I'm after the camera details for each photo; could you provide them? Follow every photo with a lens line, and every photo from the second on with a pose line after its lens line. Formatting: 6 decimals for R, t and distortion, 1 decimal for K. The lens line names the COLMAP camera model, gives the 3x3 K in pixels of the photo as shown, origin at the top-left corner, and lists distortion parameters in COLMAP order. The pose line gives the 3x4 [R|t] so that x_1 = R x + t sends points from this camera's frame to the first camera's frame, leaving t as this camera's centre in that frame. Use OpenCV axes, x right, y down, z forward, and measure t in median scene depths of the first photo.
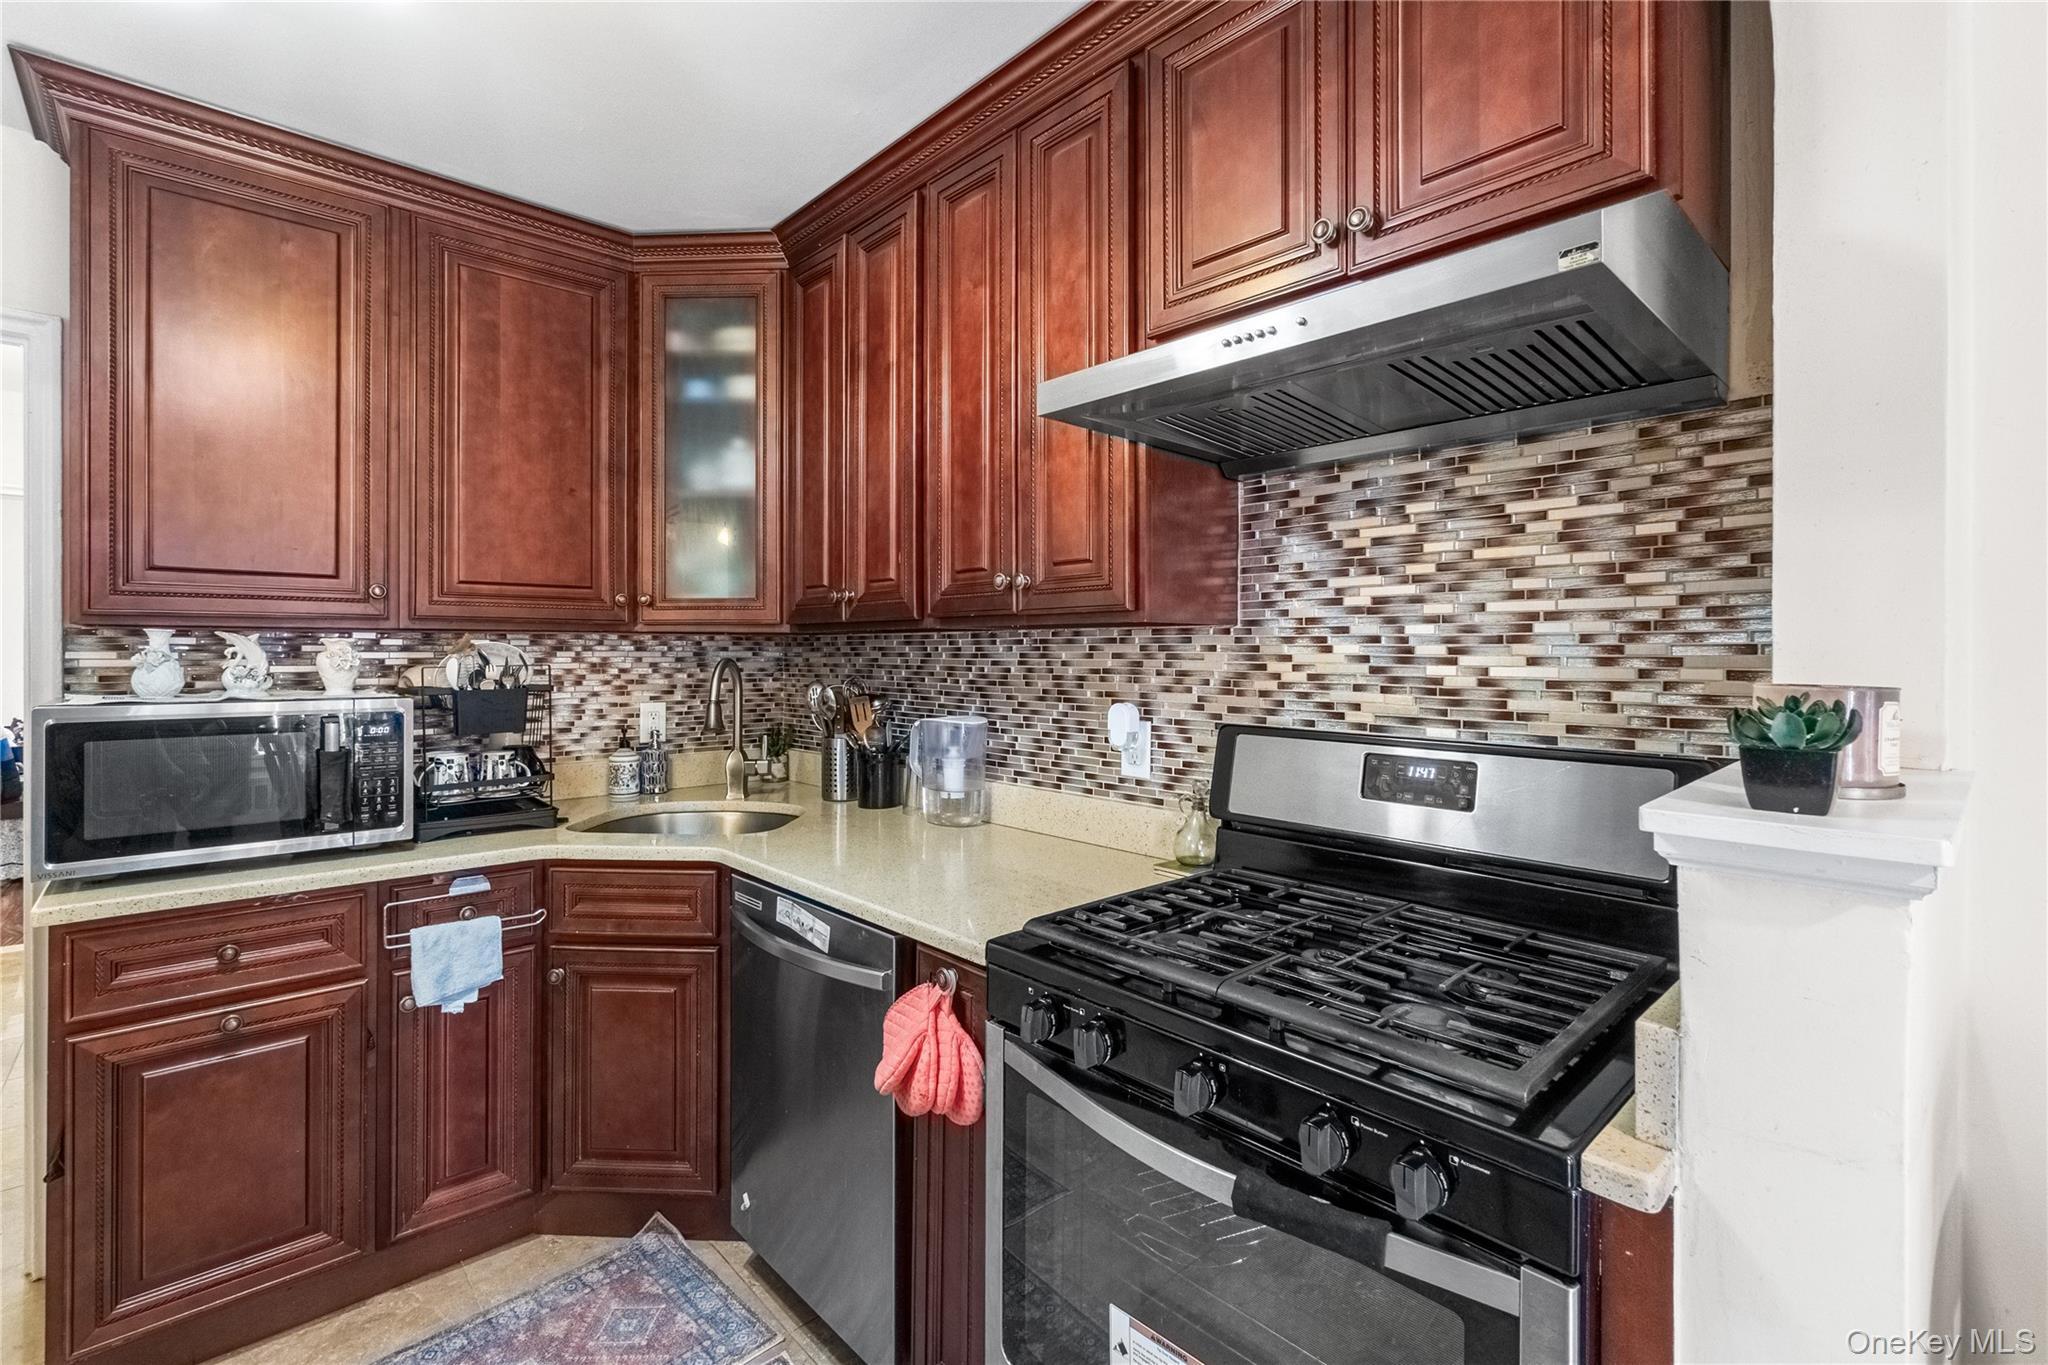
lens RADIAL K [[899.0, 0, 1027.5], [0, 899.0, 663.4], [0, 0, 1]] dist [0.000061, 0.000630]
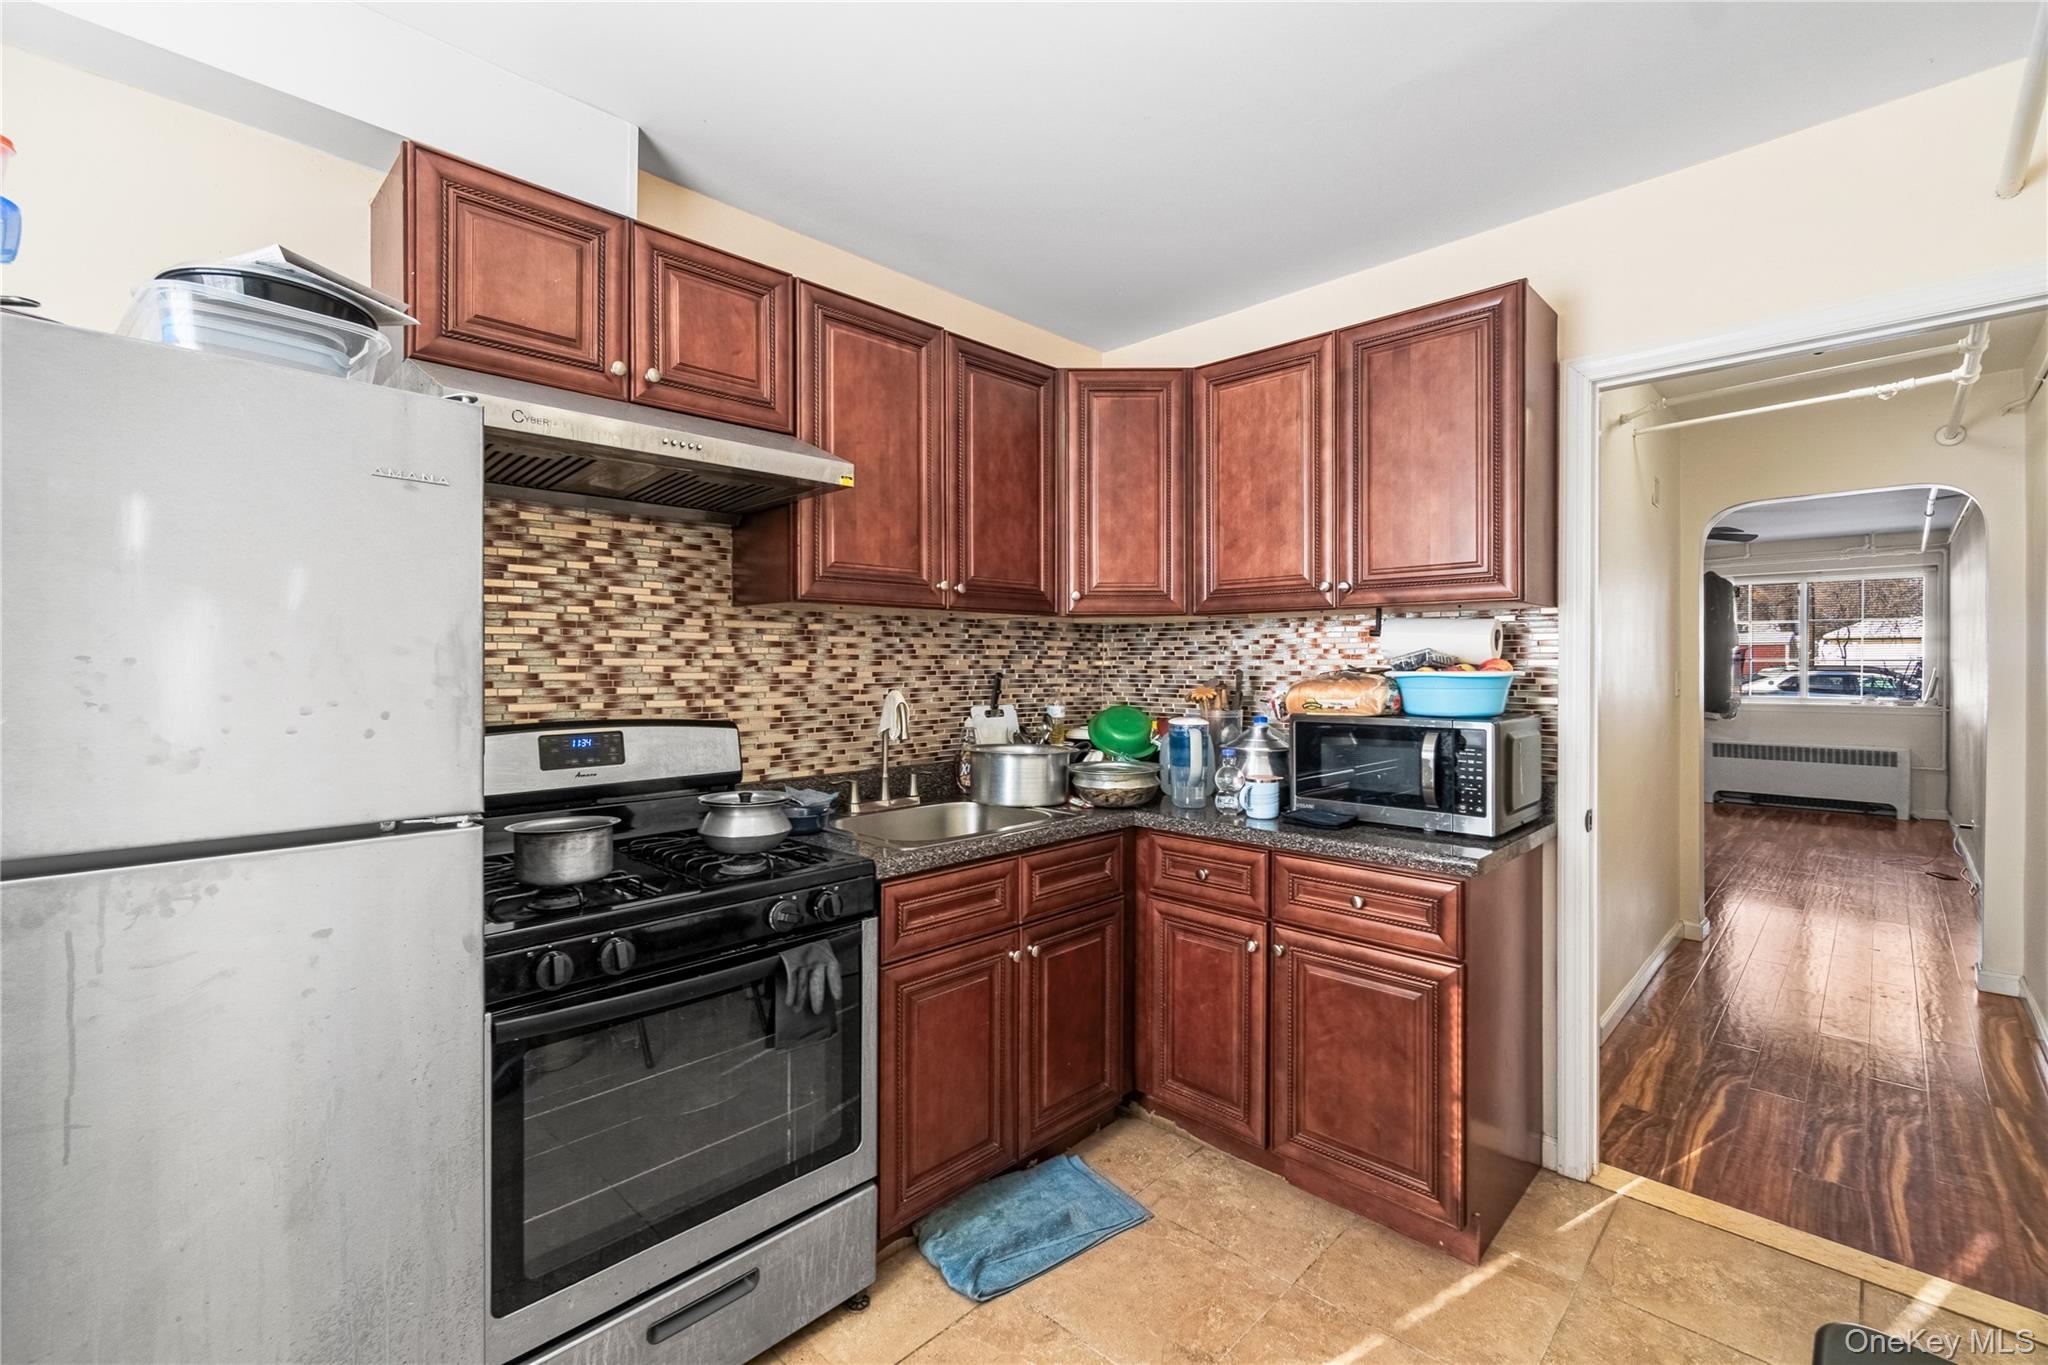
lens RADIAL K [[899.0, 0, 1022.1], [0, 899.0, 678.7], [0, 0, 1]] dist [0.000061, 0.000630]
pose [[-0.046894, -0.009960, 0.998850, -0.781352], [0.002206, 0.999947, 0.010075, 0.000894], [-0.998897, 0.002676, -0.046870, 0.252696]]
